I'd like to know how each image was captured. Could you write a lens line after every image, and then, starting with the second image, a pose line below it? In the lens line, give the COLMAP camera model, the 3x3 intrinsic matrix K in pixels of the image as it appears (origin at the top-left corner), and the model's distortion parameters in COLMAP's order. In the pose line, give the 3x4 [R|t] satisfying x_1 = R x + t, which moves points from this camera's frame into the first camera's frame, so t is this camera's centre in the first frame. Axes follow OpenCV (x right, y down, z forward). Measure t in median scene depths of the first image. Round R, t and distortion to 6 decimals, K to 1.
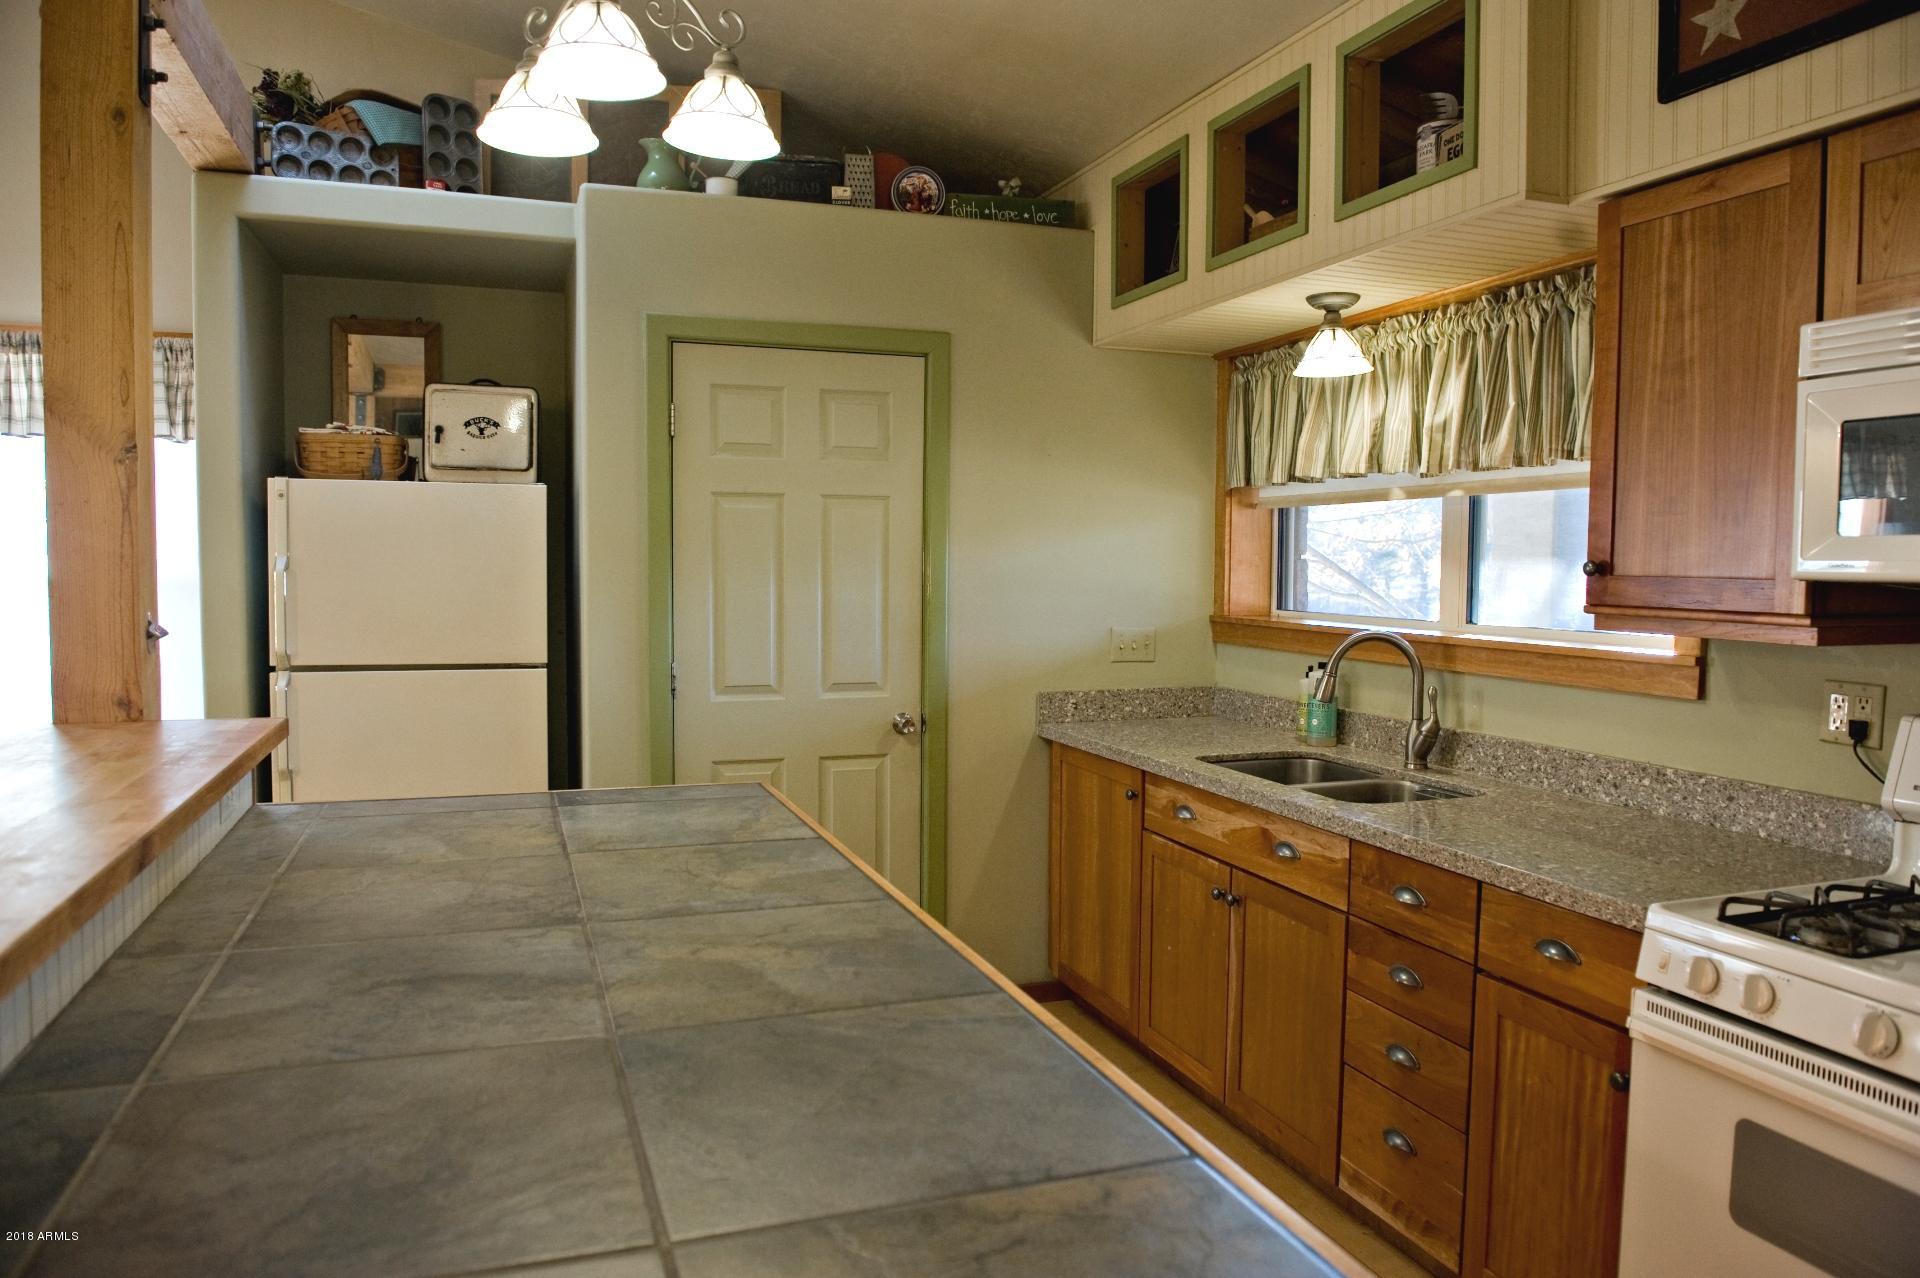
lens RADIAL K [[1351.4, 0, 954.3], [0, 1351.4, 654.8], [0, 0, 1]] dist [-0.050282, -0.002717]
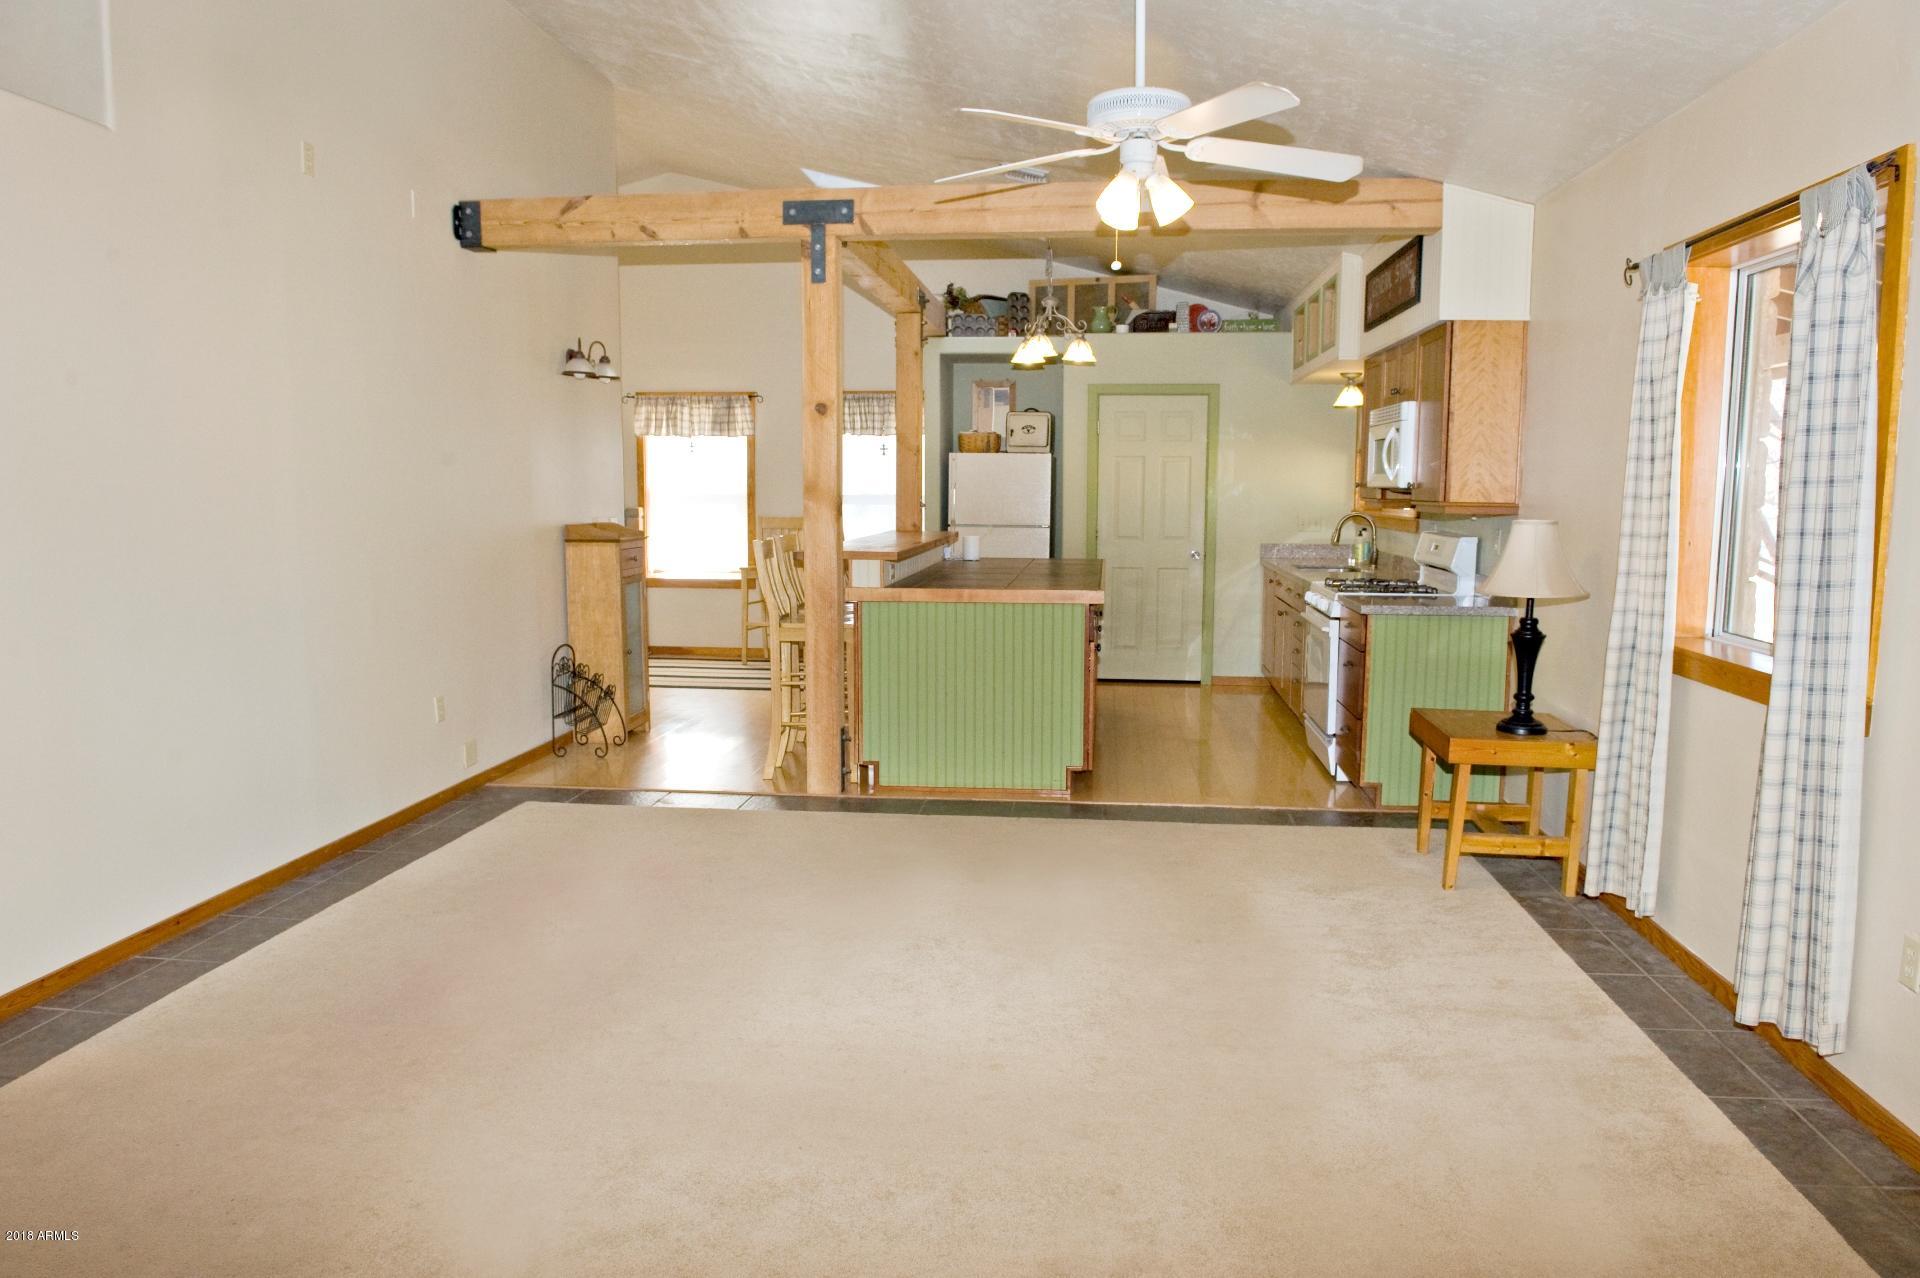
lens RADIAL K [[1351.4, 0, 954.3], [0, 1351.4, 654.8], [0, 0, 1]] dist [-0.050282, -0.002717]
pose [[0.905281, 0.044829, -0.422442, 0.632364], [-0.024961, 0.998312, 0.052449, 0.123788], [0.424080, -0.036936, 0.904871, -1.408414]]
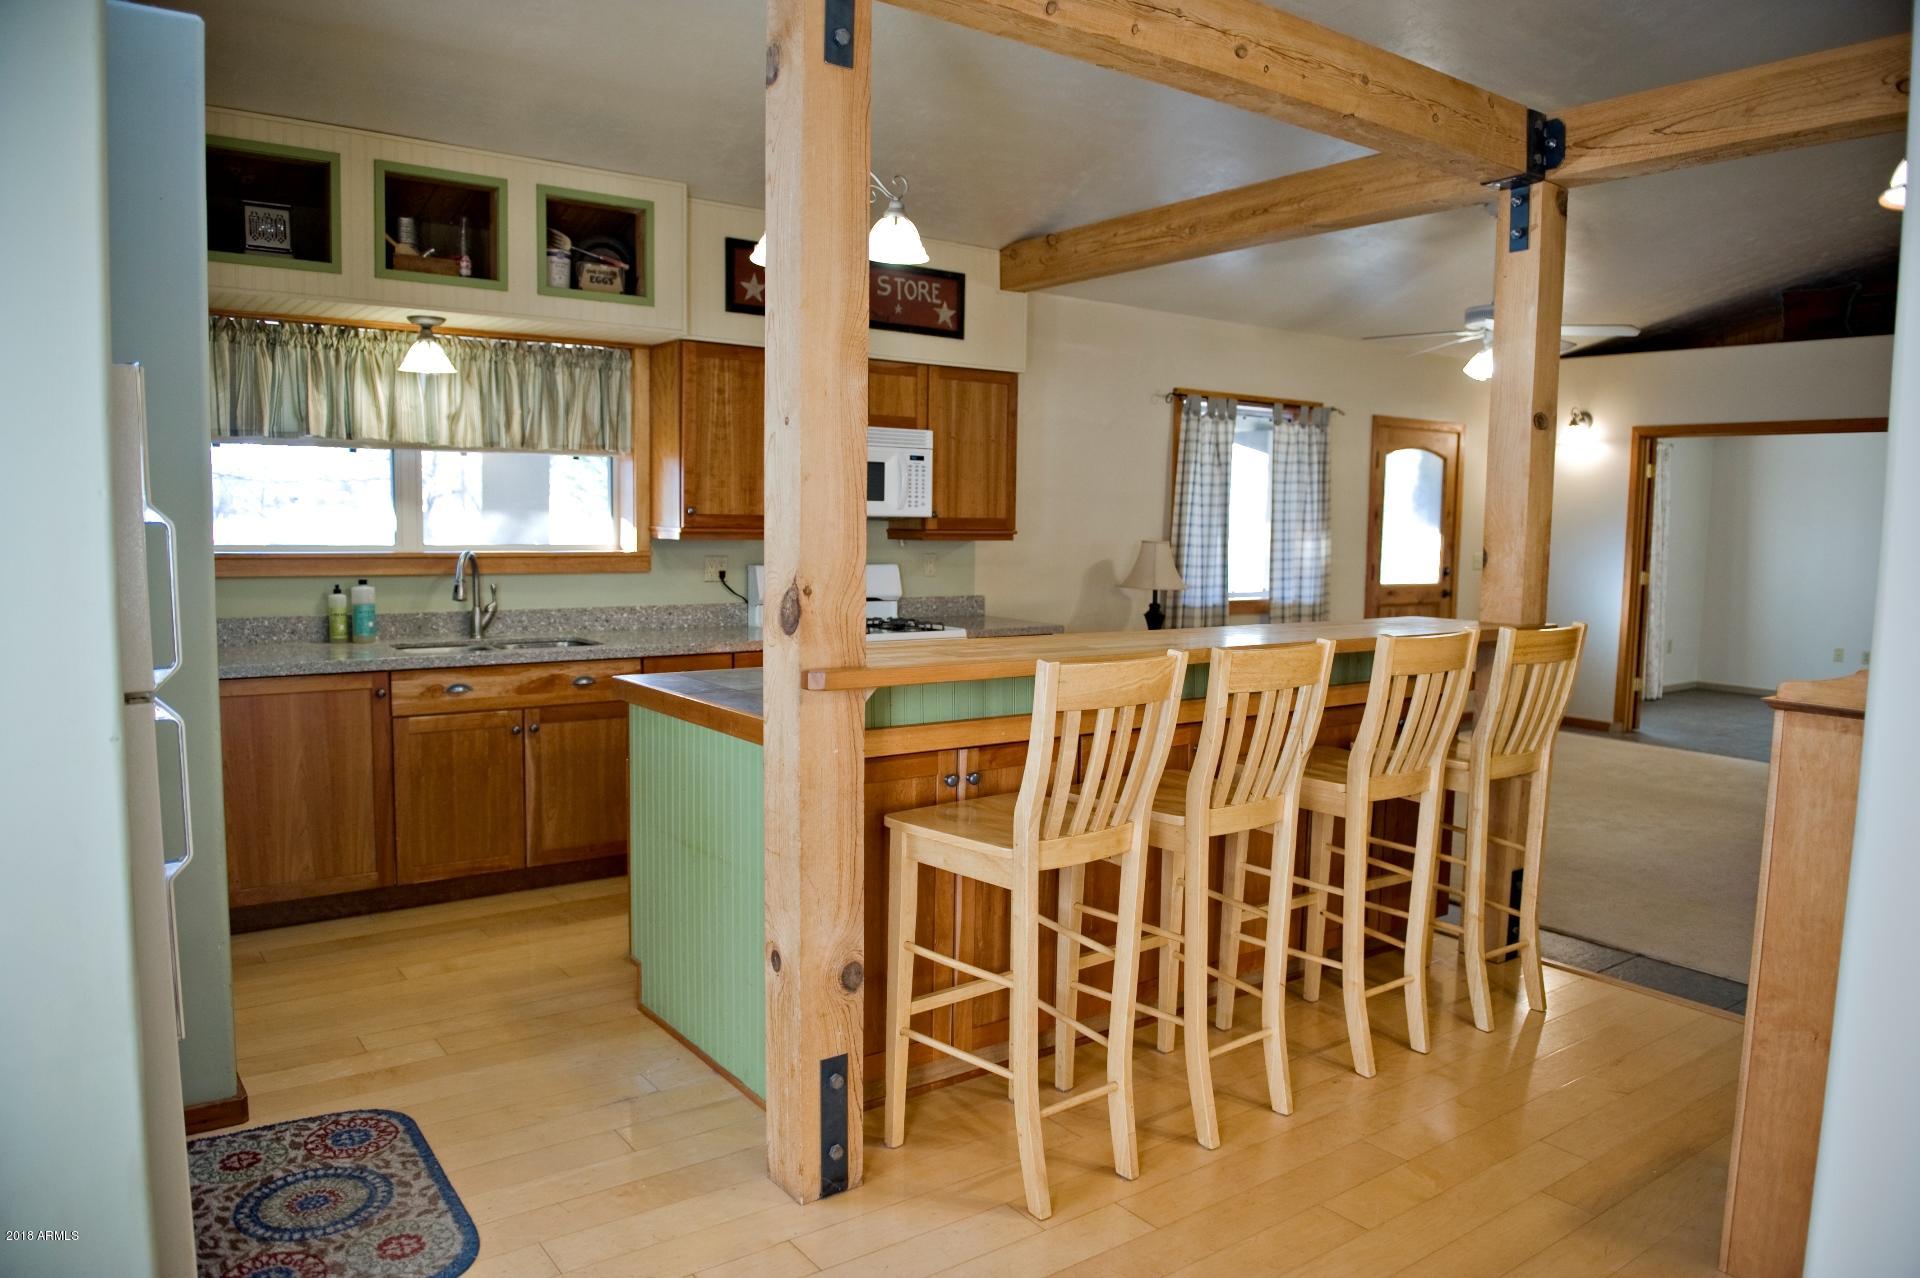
lens RADIAL K [[1351.4, 0, 954.3], [0, 1351.4, 654.8], [0, 0, 1]] dist [-0.050282, -0.002717]
pose [[-0.310020, -0.110829, 0.944248, -1.170135], [0.044664, 0.990388, 0.130909, -0.067657], [-0.949680, 0.082759, -0.302090, 0.852983]]
